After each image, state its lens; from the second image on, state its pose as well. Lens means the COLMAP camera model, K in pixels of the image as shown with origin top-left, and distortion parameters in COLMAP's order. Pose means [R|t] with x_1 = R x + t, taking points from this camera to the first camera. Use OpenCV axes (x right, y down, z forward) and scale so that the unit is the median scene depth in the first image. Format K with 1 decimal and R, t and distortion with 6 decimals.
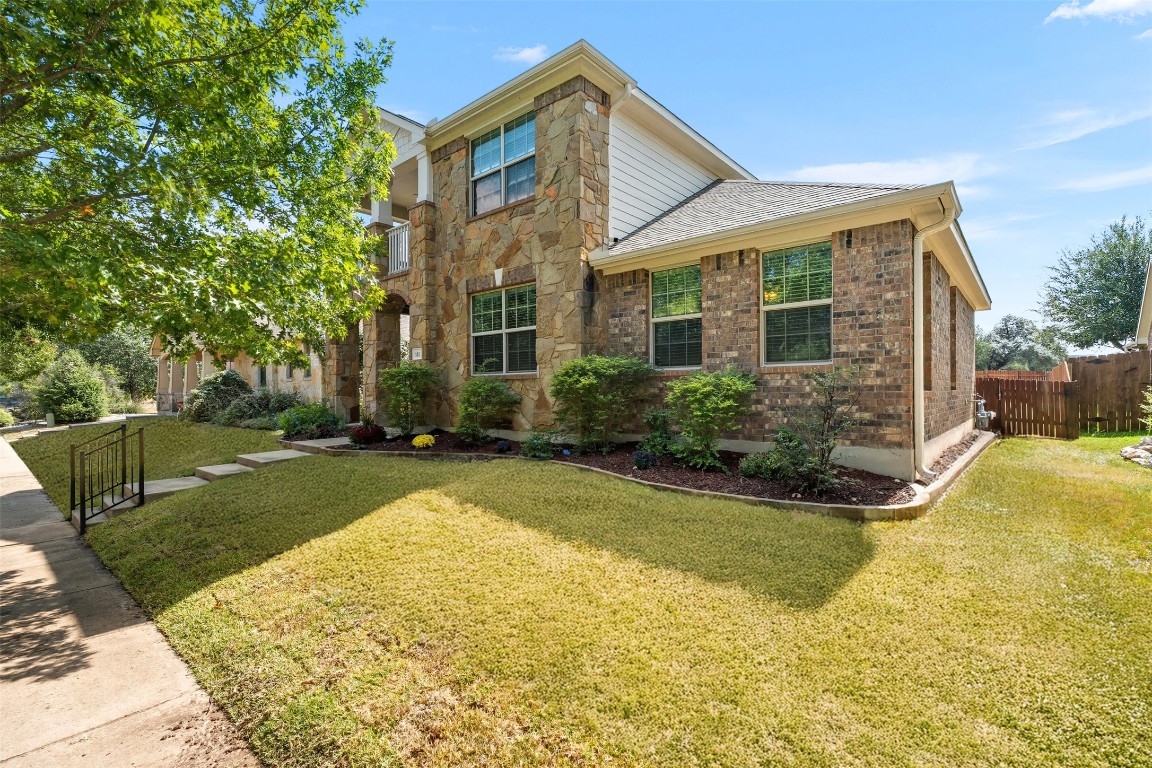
lens RADIAL K [[522.4, 0, 577.2], [0, 522.4, 380.4], [0, 0, 1]] dist [-0.002295, 0.000168]
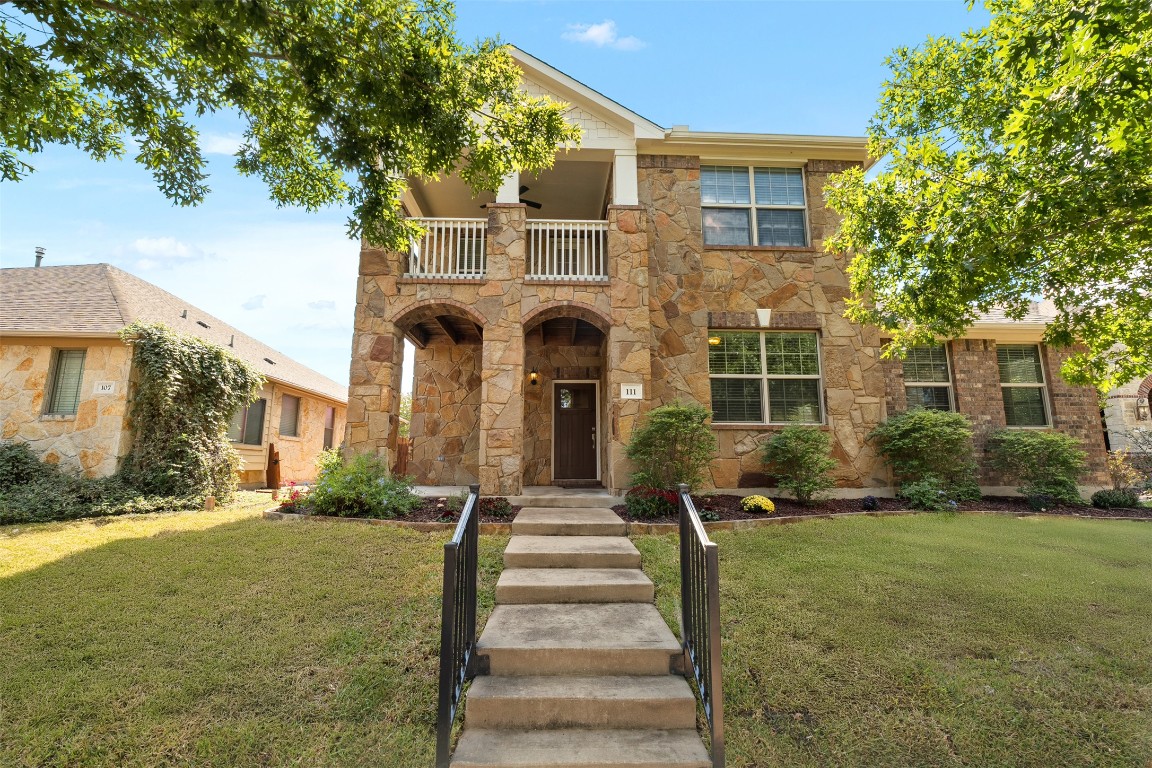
lens RADIAL K [[522.4, 0, 577.2], [0, 522.4, 380.4], [0, 0, 1]] dist [-0.002295, 0.000168]
pose [[0.732897, 0.127756, 0.668237, -1.019963], [-0.019642, 0.985774, -0.166922, 0.072616], [-0.680057, 0.109211, 0.724980, 0.588684]]
